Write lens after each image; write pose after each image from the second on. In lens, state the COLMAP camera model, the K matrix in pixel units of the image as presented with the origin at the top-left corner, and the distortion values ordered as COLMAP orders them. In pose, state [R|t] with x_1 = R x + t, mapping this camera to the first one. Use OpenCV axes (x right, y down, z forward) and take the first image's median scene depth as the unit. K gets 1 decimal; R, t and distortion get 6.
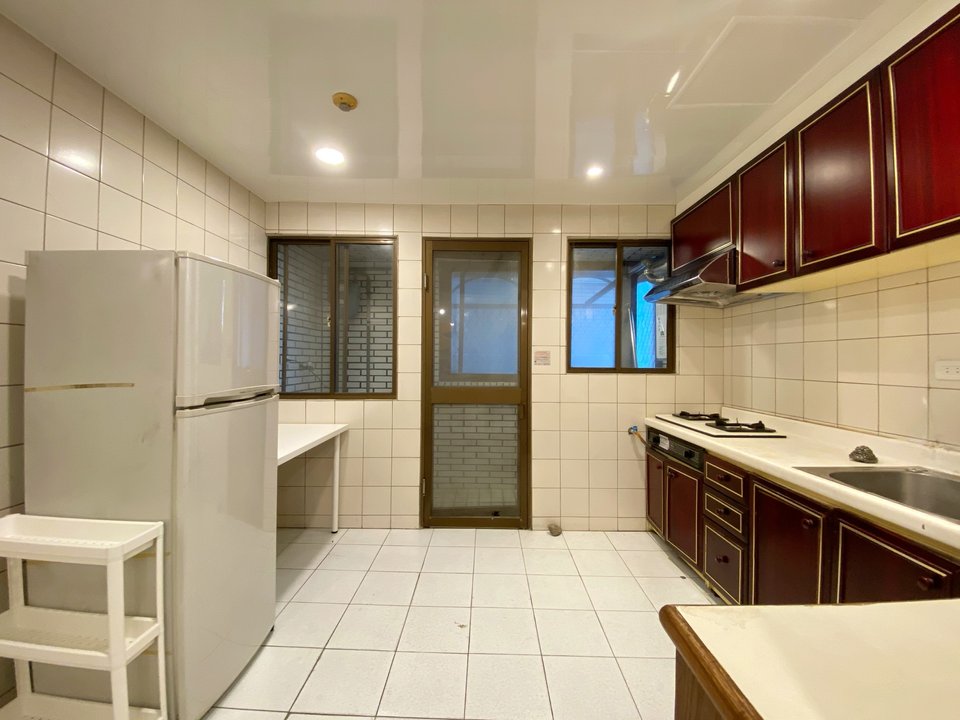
lens RADIAL K [[388.6, 0, 470.3], [0, 388.6, 359.4], [0, 0, 1]] dist [0.005211, -0.012239]
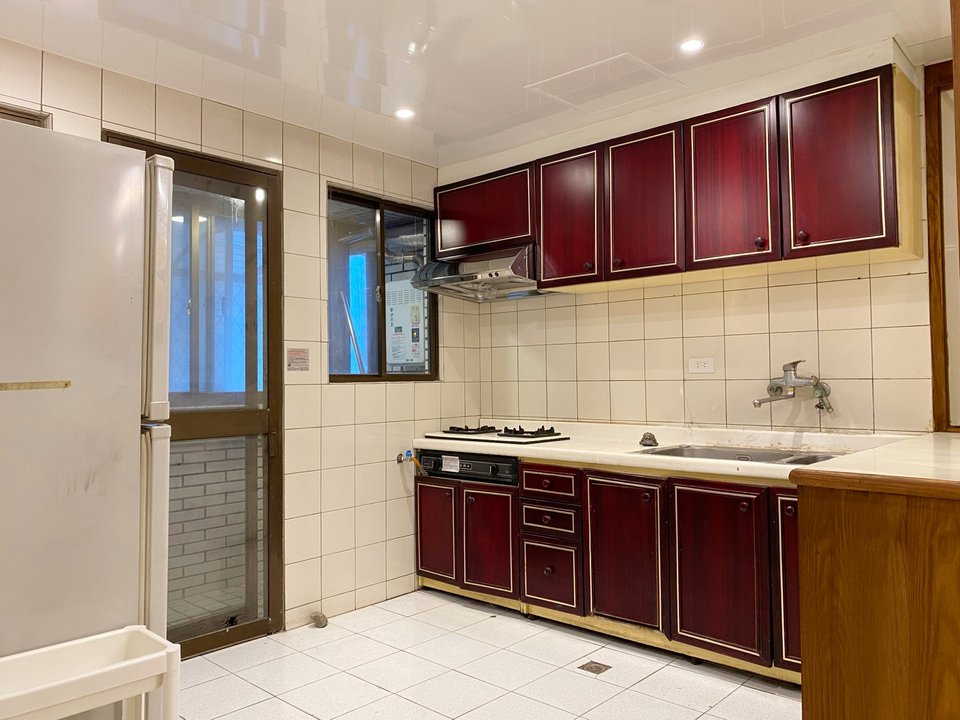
lens RADIAL K [[731.6, 0, 484.2], [0, 731.6, 354.8], [0, 0, 1]] dist [0.013463, -0.017851]
pose [[0.647995, 0.013867, 0.761518, -0.554654], [0.011331, 0.999548, -0.027843, 0.026574], [-0.761560, 0.026670, 0.647545, -0.032380]]
